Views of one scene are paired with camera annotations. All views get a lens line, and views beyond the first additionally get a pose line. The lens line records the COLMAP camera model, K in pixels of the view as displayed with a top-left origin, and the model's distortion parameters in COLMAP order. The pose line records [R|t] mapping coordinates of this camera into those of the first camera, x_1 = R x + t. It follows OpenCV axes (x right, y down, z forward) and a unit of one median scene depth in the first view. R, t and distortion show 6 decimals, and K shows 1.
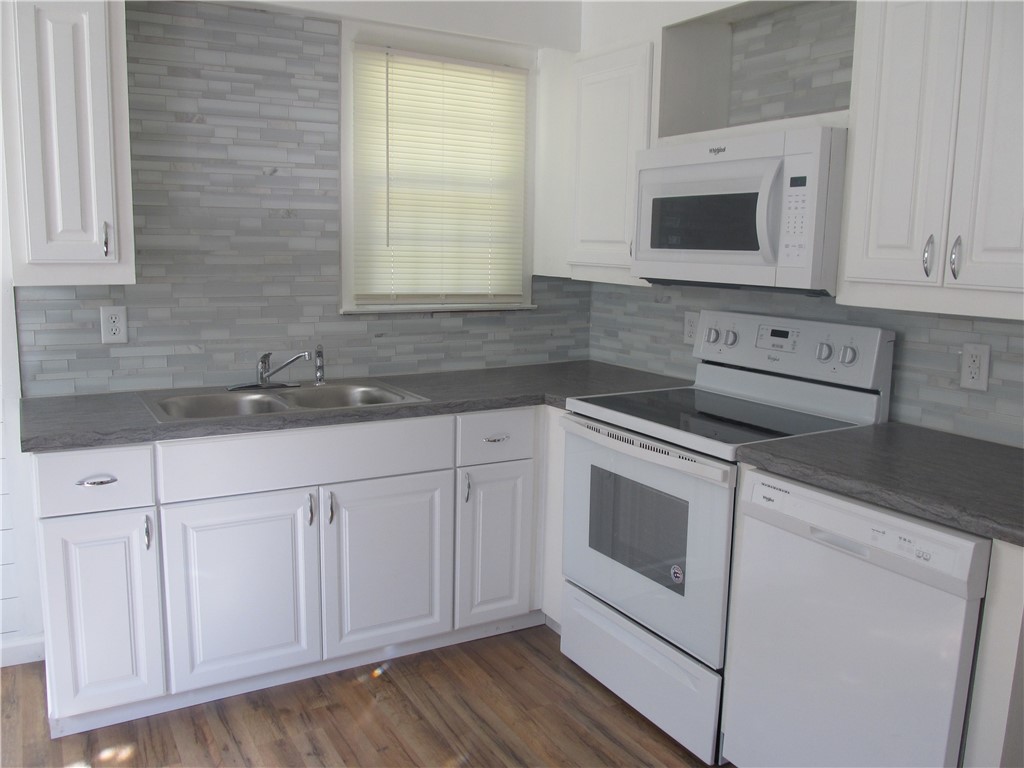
lens RADIAL K [[846.7, 0, 512.9], [0, 846.7, 383.7], [0, 0, 1]] dist [-0.062297, 0.028494]
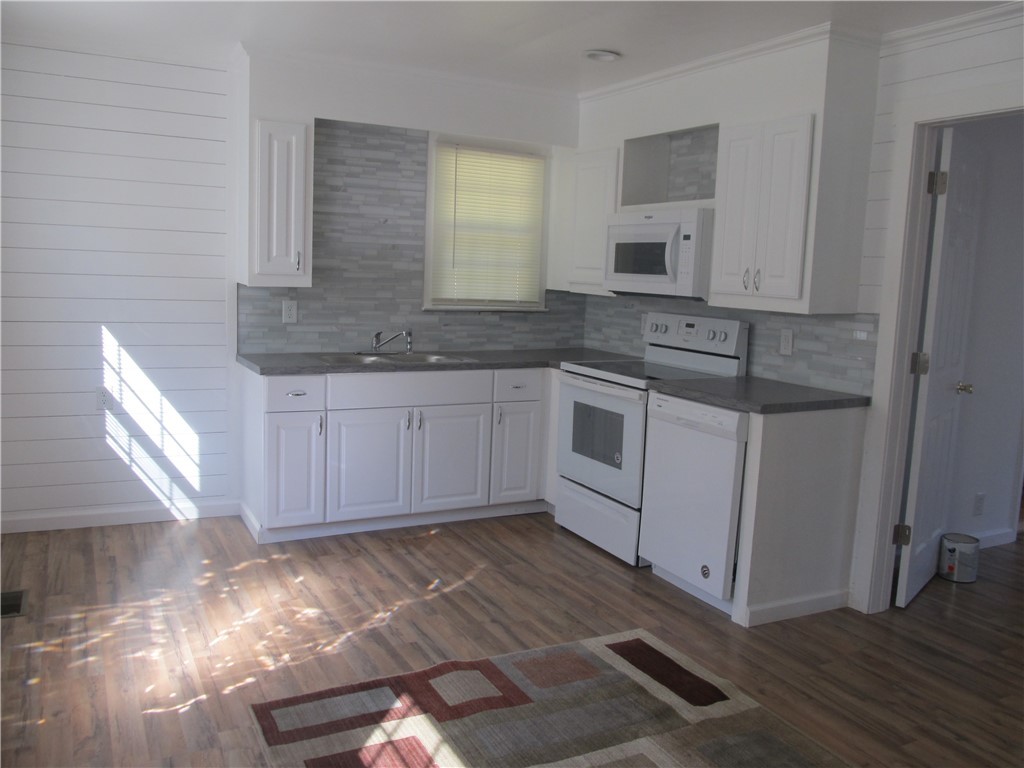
lens RADIAL K [[846.7, 0, 514.3], [0, 846.7, 385.3], [0, 0, 1]] dist [-0.062297, 0.028494]
pose [[0.999009, 0.024561, -0.037128, 0.035620], [-0.025474, 0.999379, -0.024332, 0.108223], [0.036507, 0.025253, 0.999014, -0.675597]]
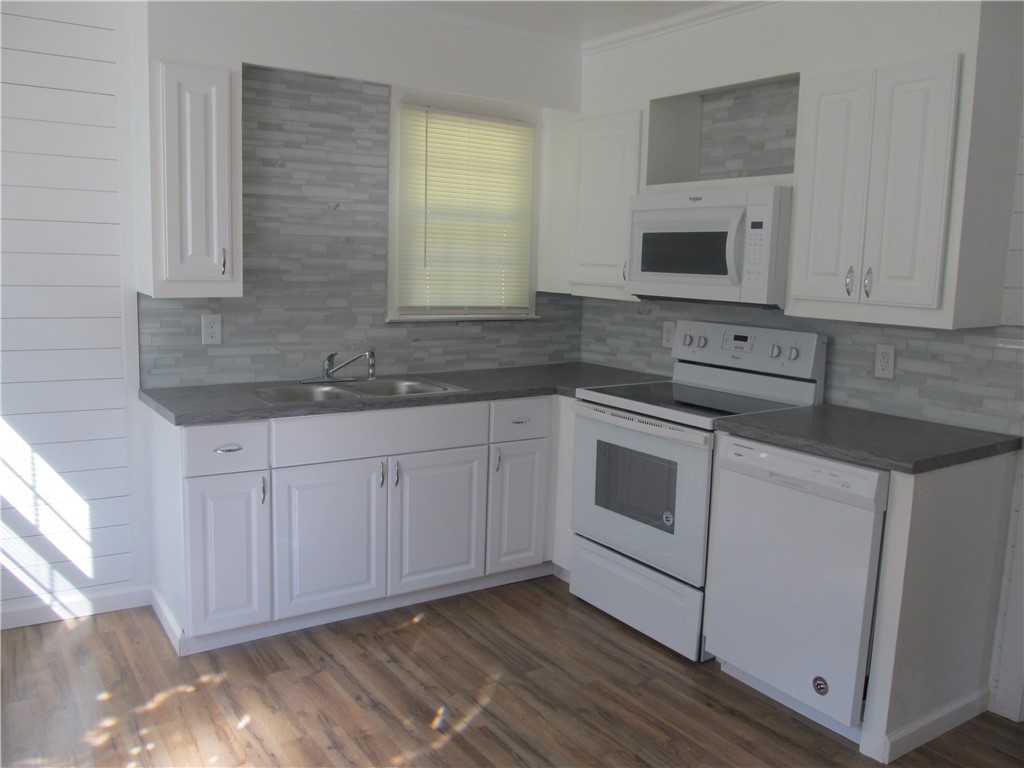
lens RADIAL K [[846.7, 0, 515.2], [0, 846.7, 384.8], [0, 0, 1]] dist [-0.062297, 0.028494]
pose [[0.997741, -0.000904, 0.067167, -0.117699], [0.001881, 0.999893, -0.014481, 0.030563], [-0.067147, 0.014575, 0.997637, -0.272587]]
